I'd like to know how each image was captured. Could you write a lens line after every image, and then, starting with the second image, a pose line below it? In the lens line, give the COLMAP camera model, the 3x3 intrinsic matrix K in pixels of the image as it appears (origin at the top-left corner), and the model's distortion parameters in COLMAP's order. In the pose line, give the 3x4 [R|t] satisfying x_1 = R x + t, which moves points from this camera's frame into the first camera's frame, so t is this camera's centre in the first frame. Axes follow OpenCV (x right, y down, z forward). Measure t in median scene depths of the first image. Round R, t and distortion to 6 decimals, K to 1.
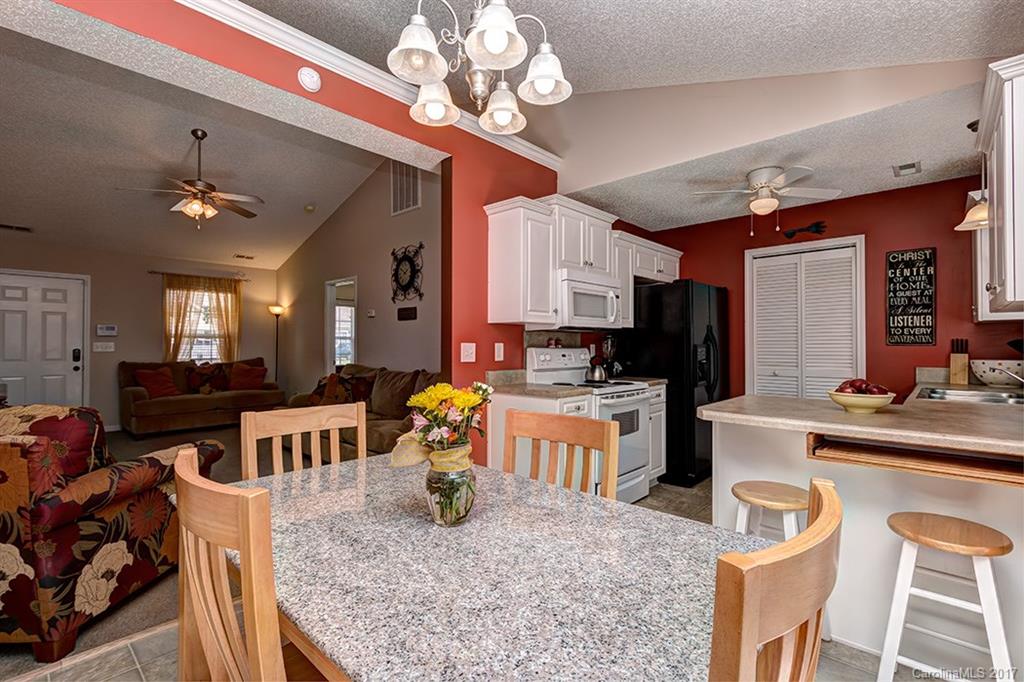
lens RADIAL K [[464.1, 0, 533.1], [0, 464.1, 341.1], [0, 0, 1]] dist [-0.000822, -0.002035]
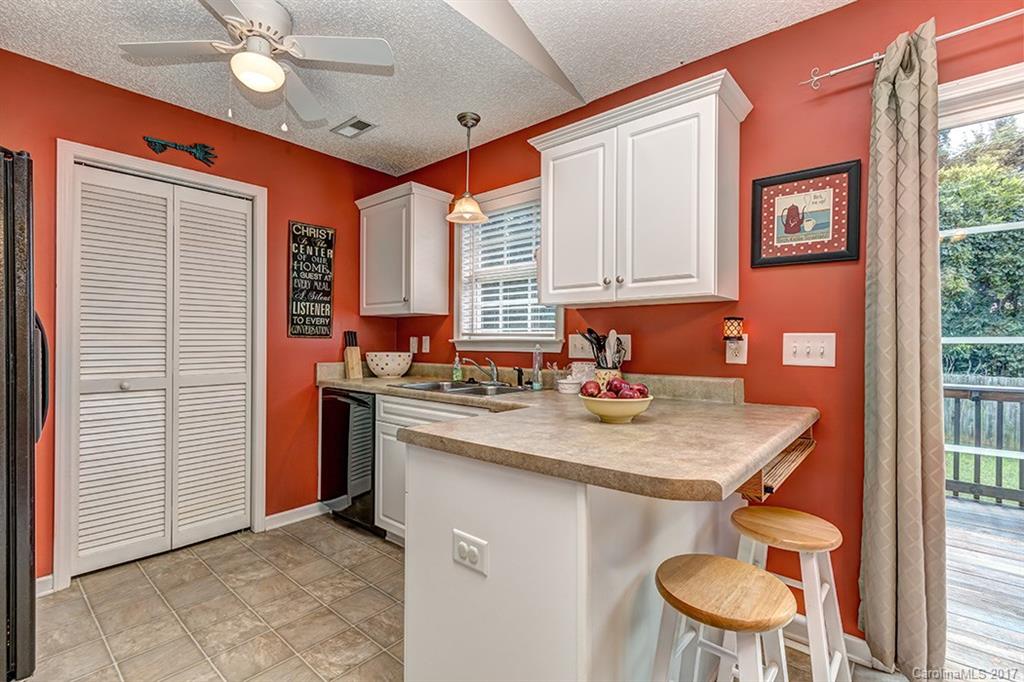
lens RADIAL K [[464.1, 0, 519.3], [0, 464.1, 342.8], [0, 0, 1]] dist [-0.000822, -0.002035]
pose [[-0.021195, 0.001109, 0.999775, -0.040664], [-0.008243, 0.999965, -0.001284, 0.016650], [-0.999741, -0.008268, -0.021185, 0.638826]]
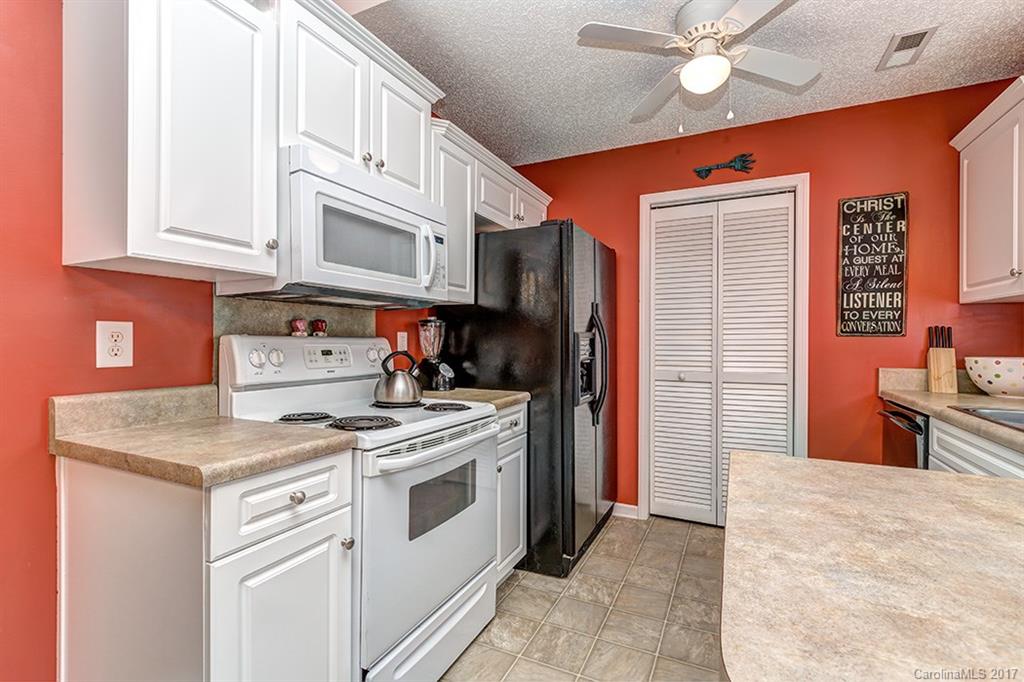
lens RADIAL K [[464.1, 0, 518.2], [0, 464.1, 343.3], [0, 0, 1]] dist [-0.000822, -0.002035]
pose [[0.964277, 0.001739, 0.264890, 0.130921], [-0.005117, 0.999914, 0.012064, 0.014362], [-0.264846, -0.012989, 0.964203, 0.478379]]
